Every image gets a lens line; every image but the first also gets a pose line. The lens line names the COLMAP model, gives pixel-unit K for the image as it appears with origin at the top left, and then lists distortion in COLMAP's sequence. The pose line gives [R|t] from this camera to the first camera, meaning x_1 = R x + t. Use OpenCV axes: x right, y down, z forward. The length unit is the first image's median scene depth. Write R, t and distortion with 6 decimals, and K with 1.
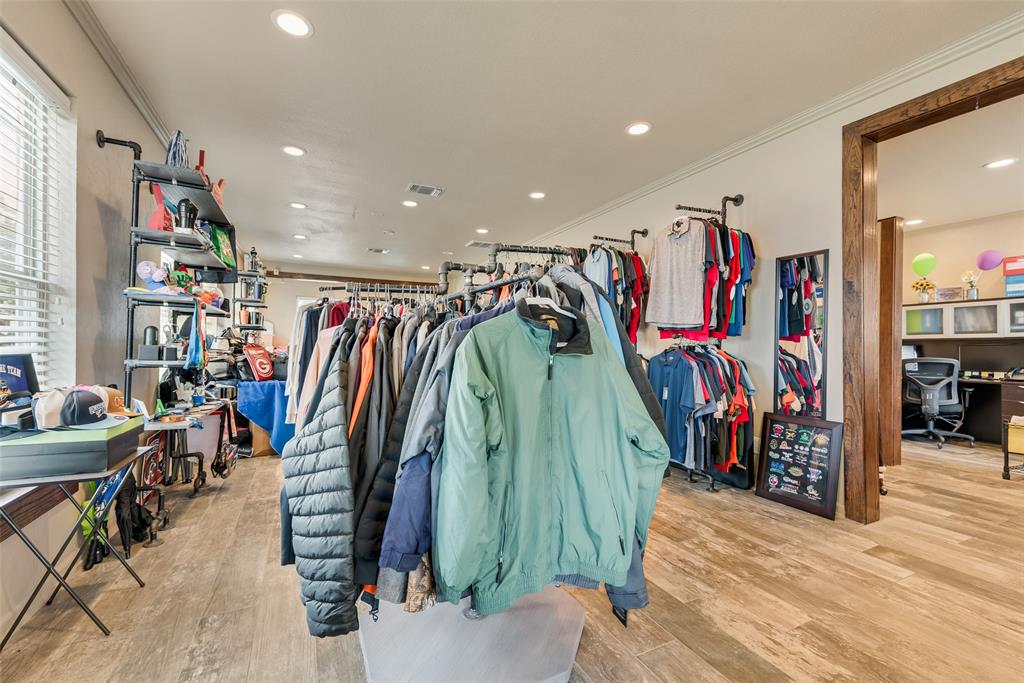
lens RADIAL K [[421.2, 0, 508.9], [0, 421.2, 343.9], [0, 0, 1]] dist [-0.000236, -0.000154]
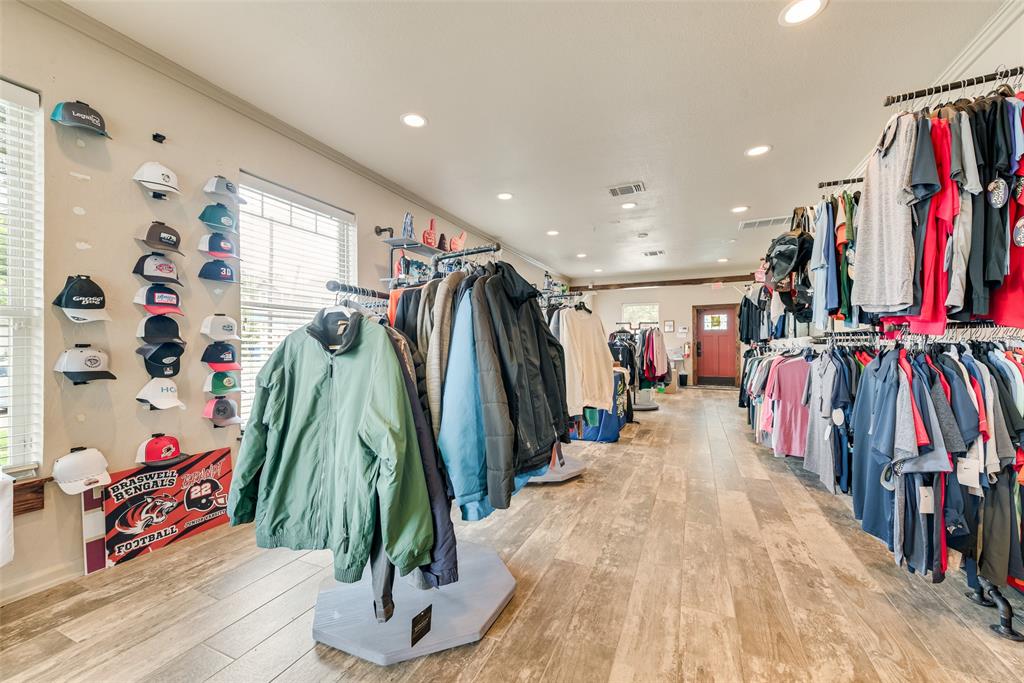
lens RADIAL K [[404.2, 0, 514.7], [0, 404.2, 343.0], [0, 0, 1]] dist [0.002264, -0.000301]
pose [[0.646297, -0.017137, -0.762894, 0.525437], [0.014747, 0.999842, -0.009967, 0.001791], [0.762944, -0.004808, 0.646447, 0.272918]]
